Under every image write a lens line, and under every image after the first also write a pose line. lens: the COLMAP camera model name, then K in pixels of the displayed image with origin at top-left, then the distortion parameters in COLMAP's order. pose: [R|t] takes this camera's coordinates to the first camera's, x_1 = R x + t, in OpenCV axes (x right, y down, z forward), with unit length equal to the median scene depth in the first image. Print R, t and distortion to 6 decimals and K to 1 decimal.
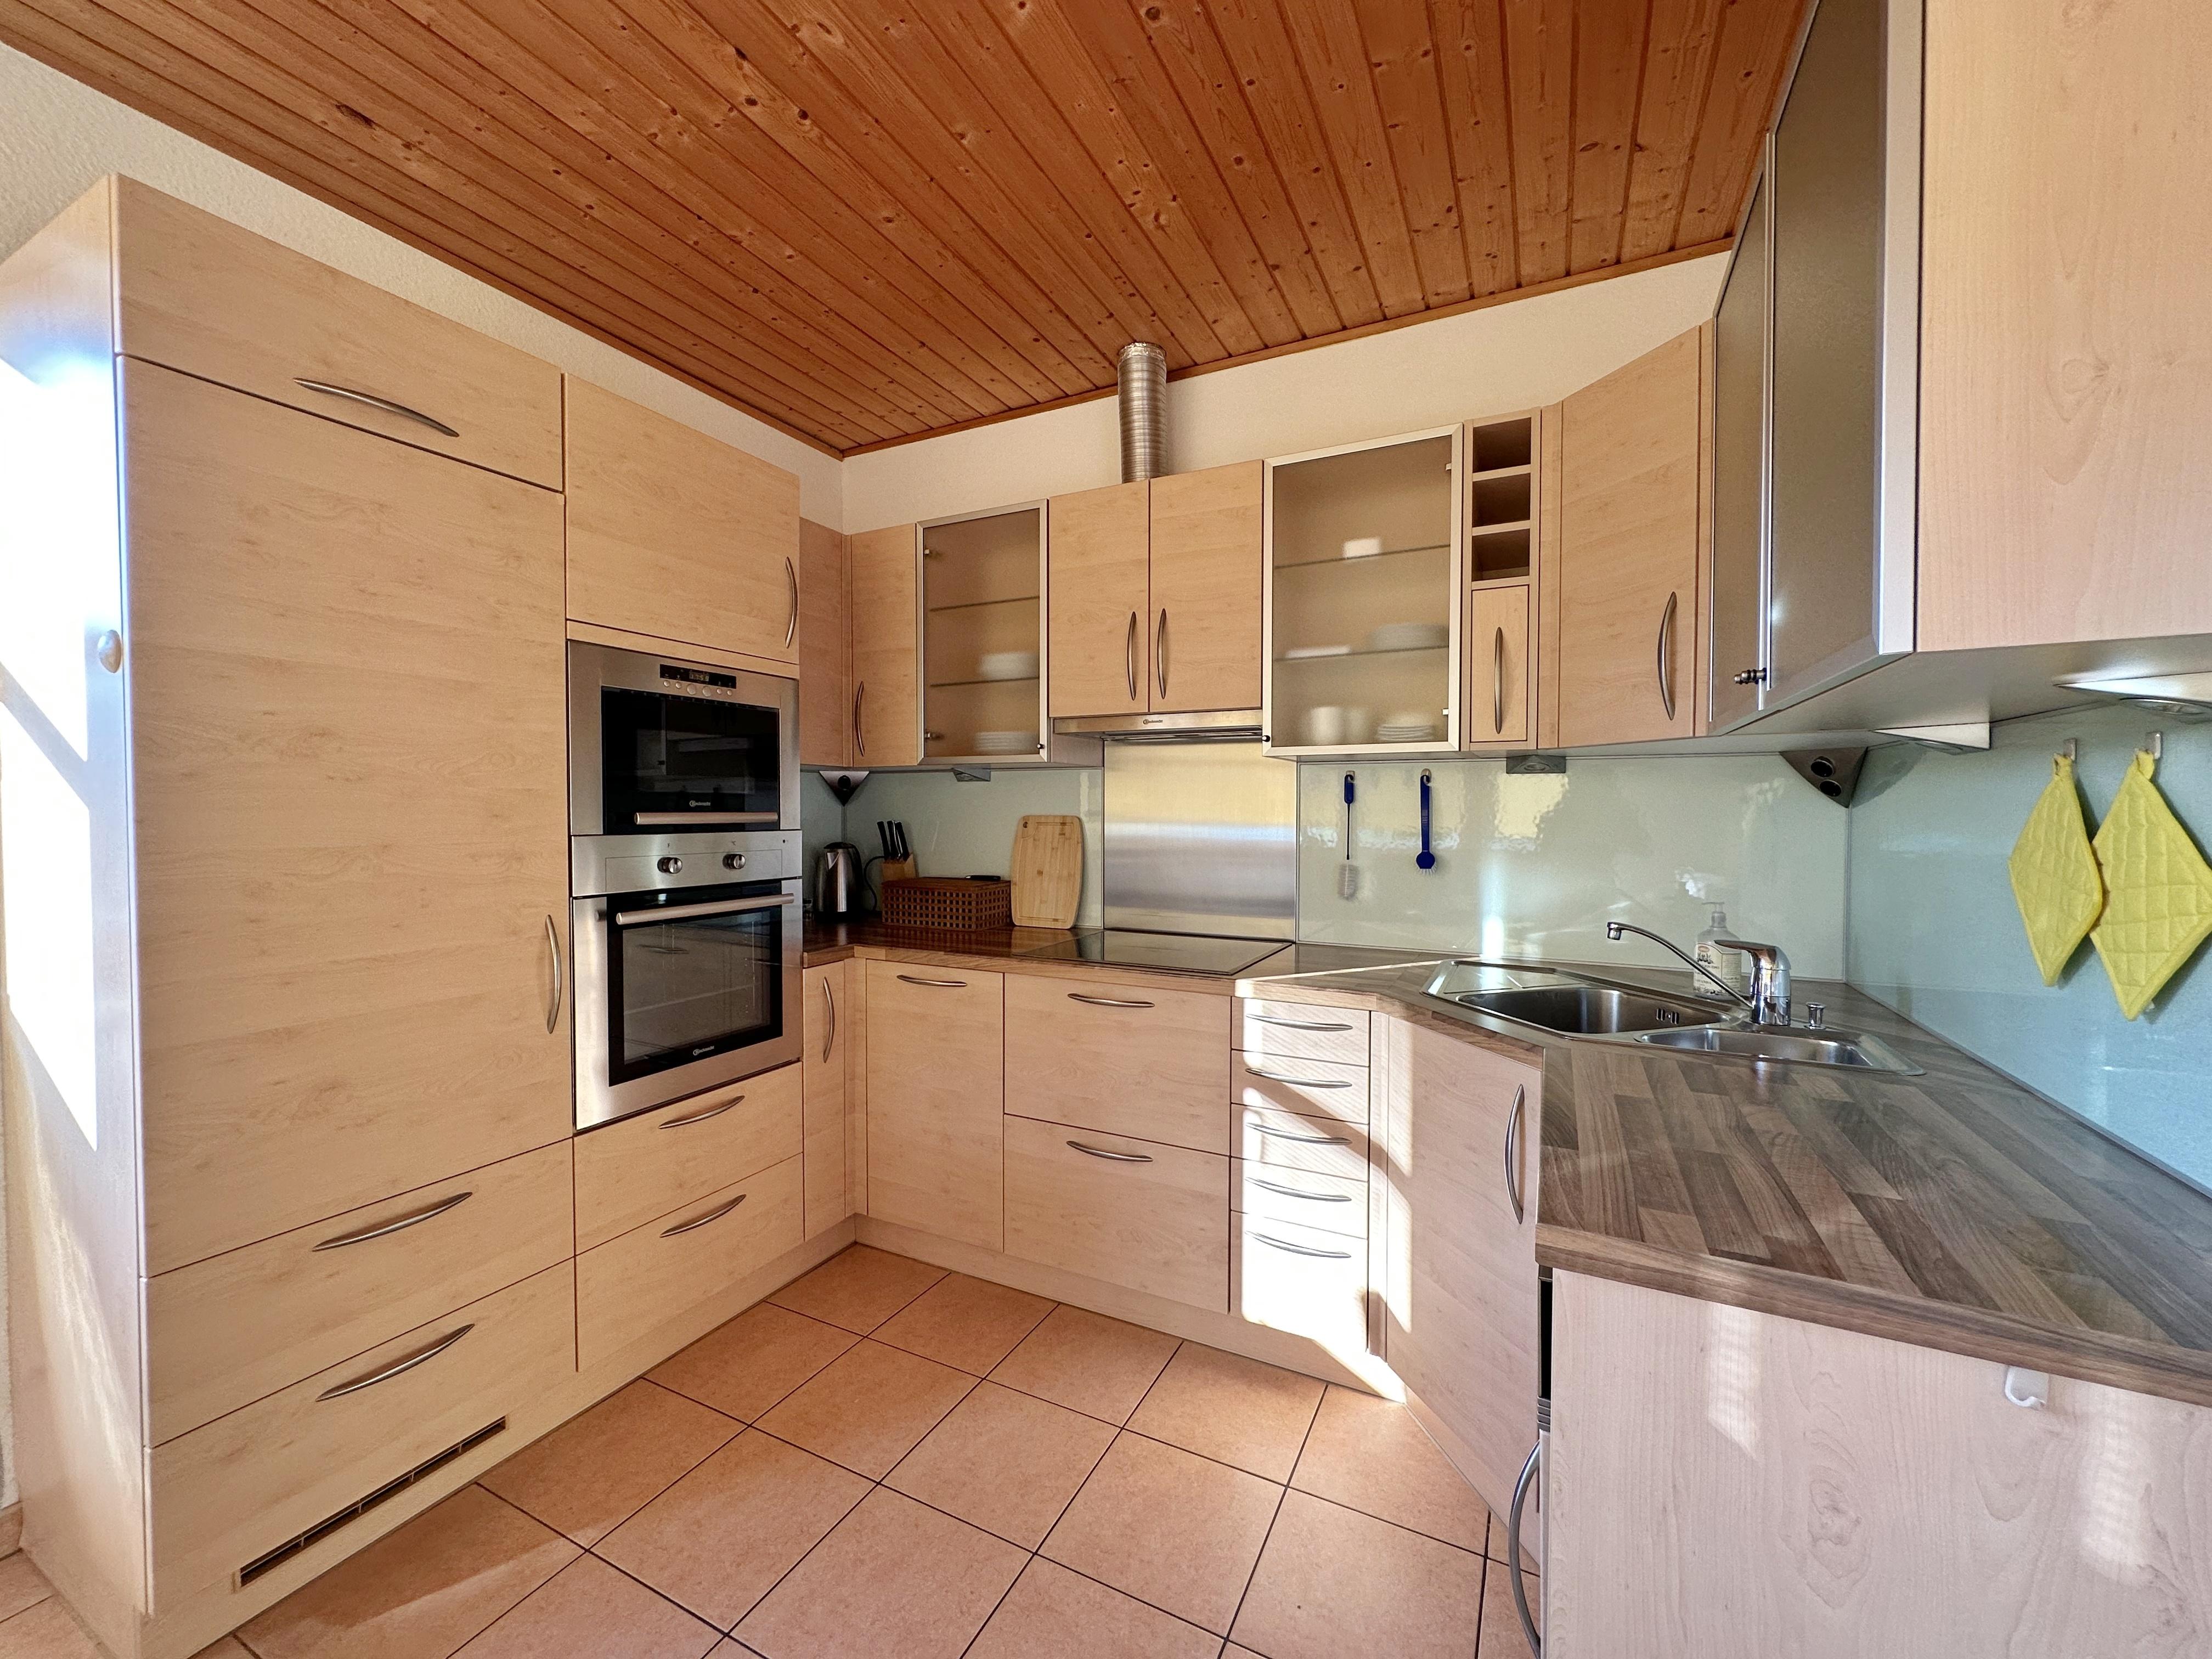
lens RADIAL K [[880.5, 0, 1104.5], [0, 880.5, 831.7], [0, 0, 1]] dist [-0.001713, 0.000505]
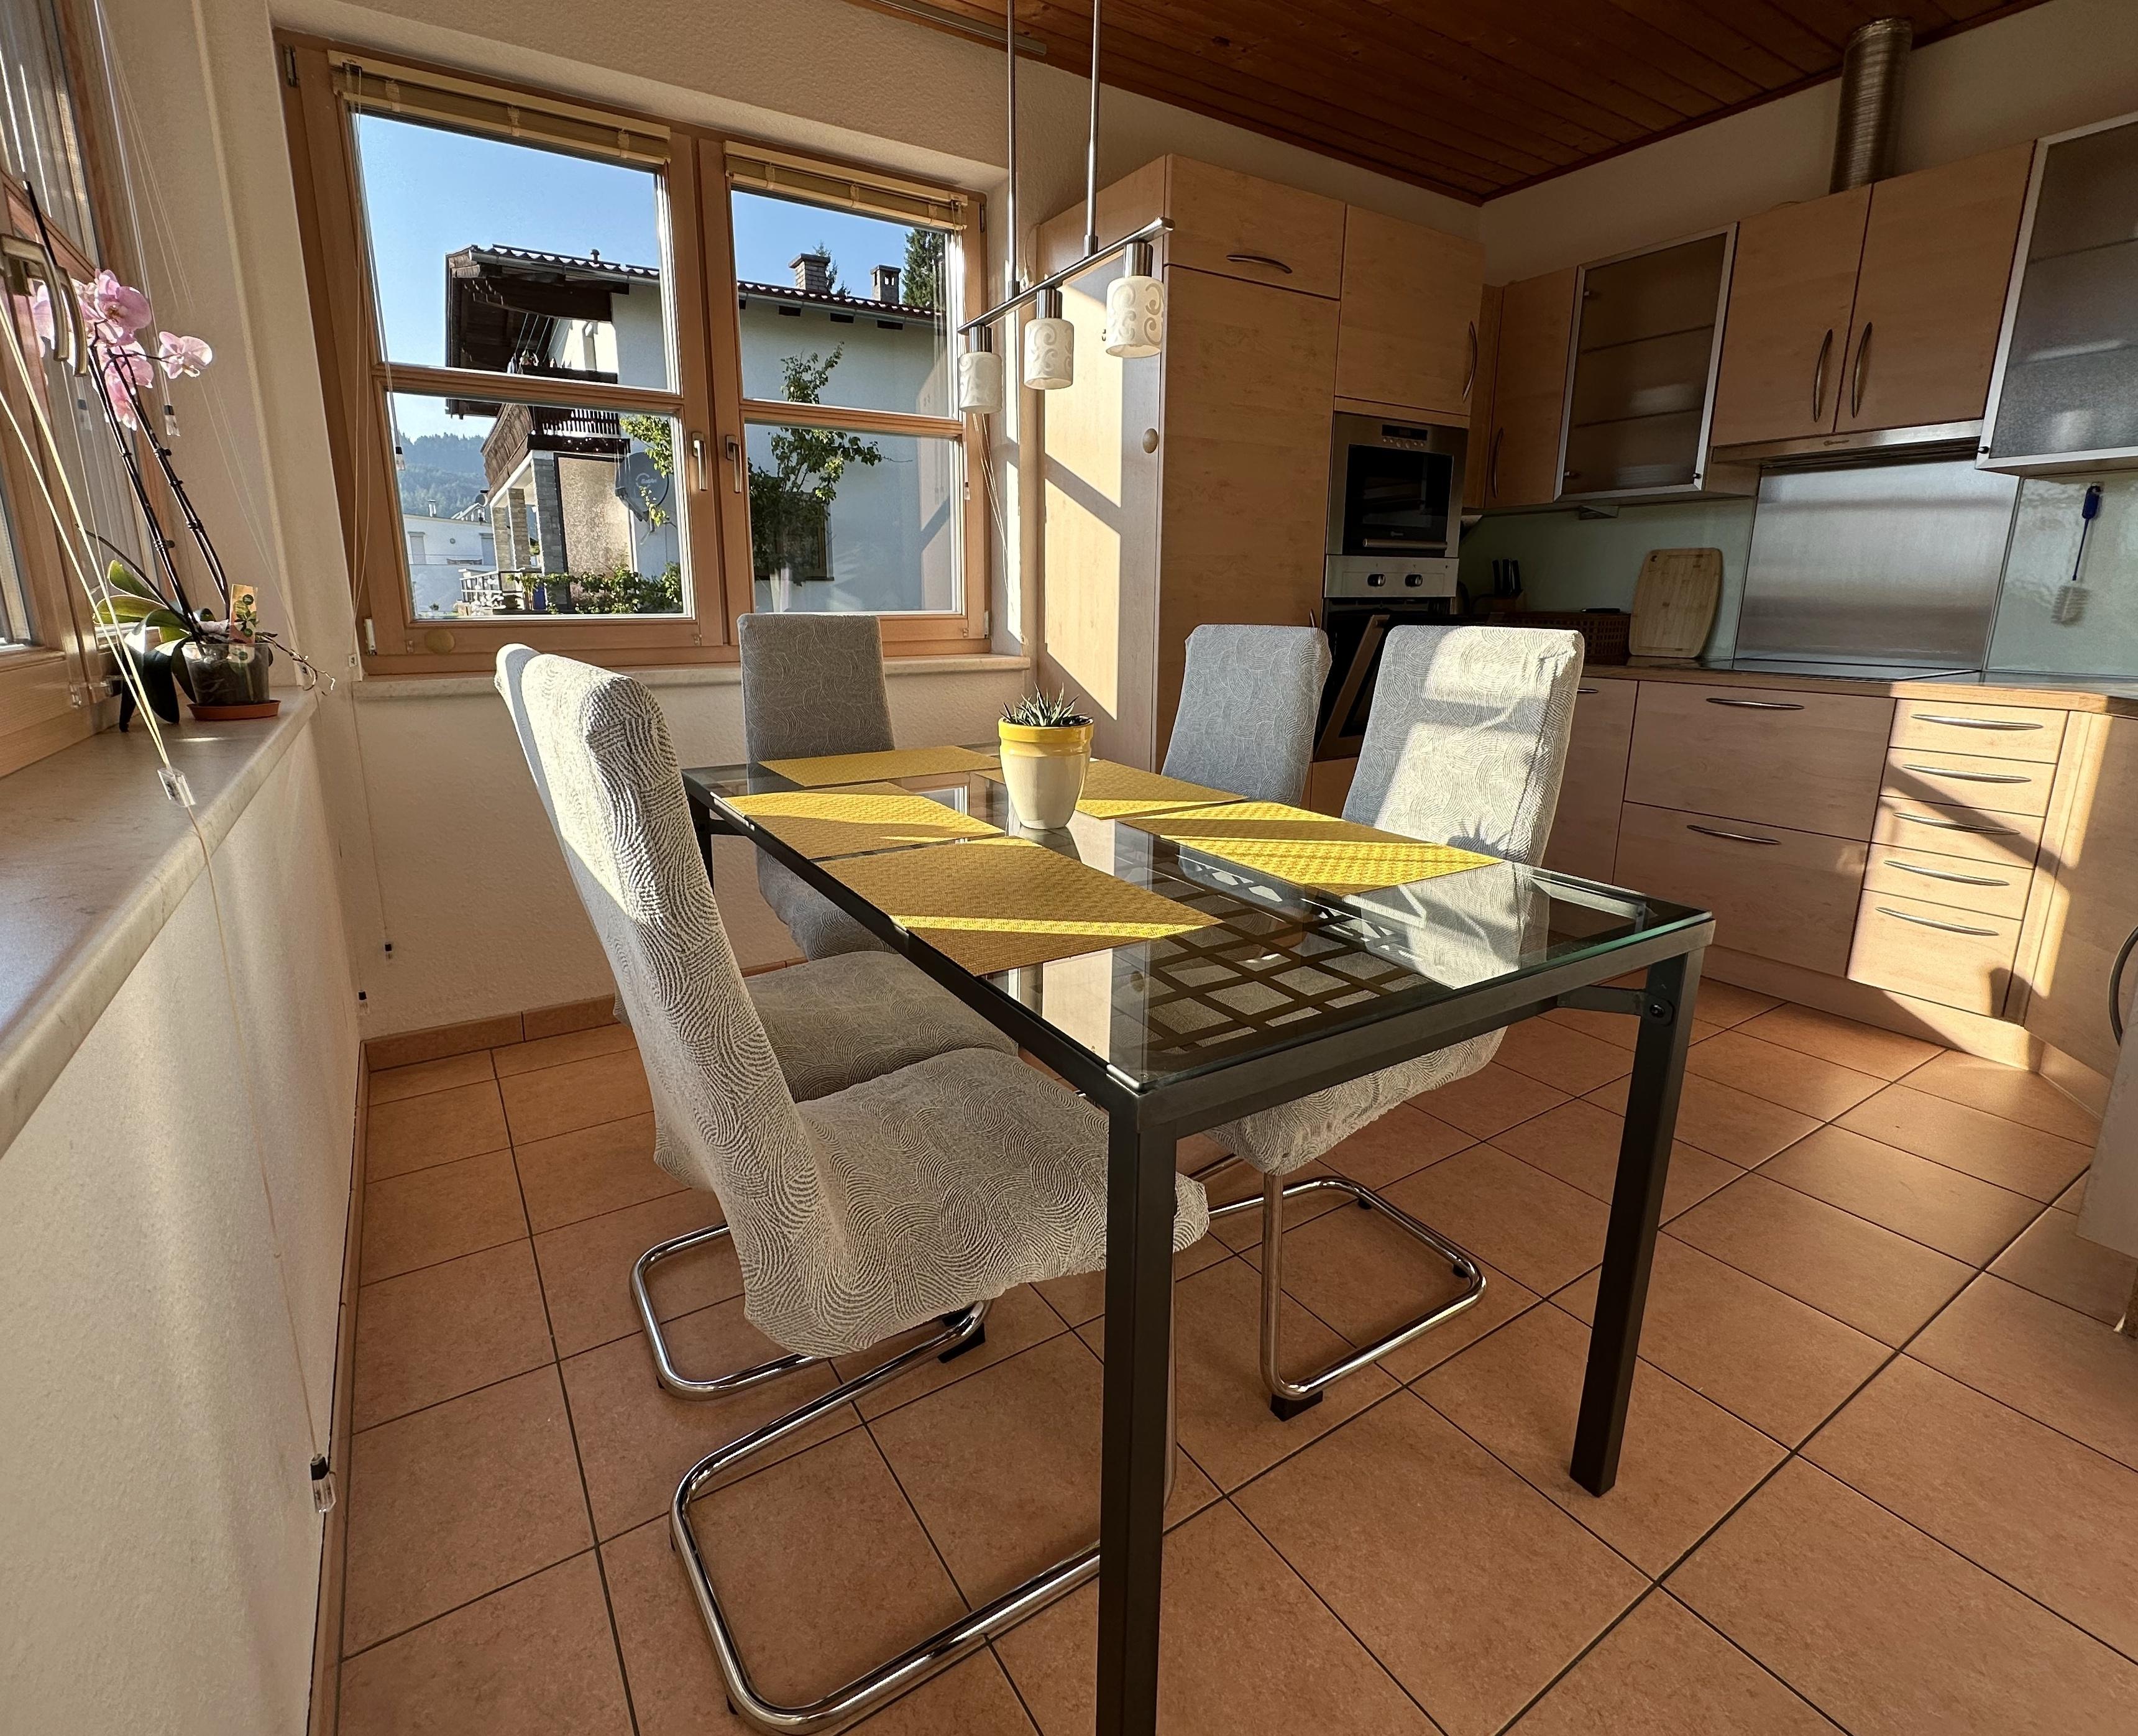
lens RADIAL K [[1009.6, 0, 1049.5], [0, 1009.6, 812.9], [0, 0, 1]] dist [-0.018378, 0.015759]
pose [[0.858458, 0.105584, -0.501898, -0.092517], [-0.007861, 0.981175, 0.192963, 0.077465], [0.512823, -0.161705, 0.843127, -0.511774]]
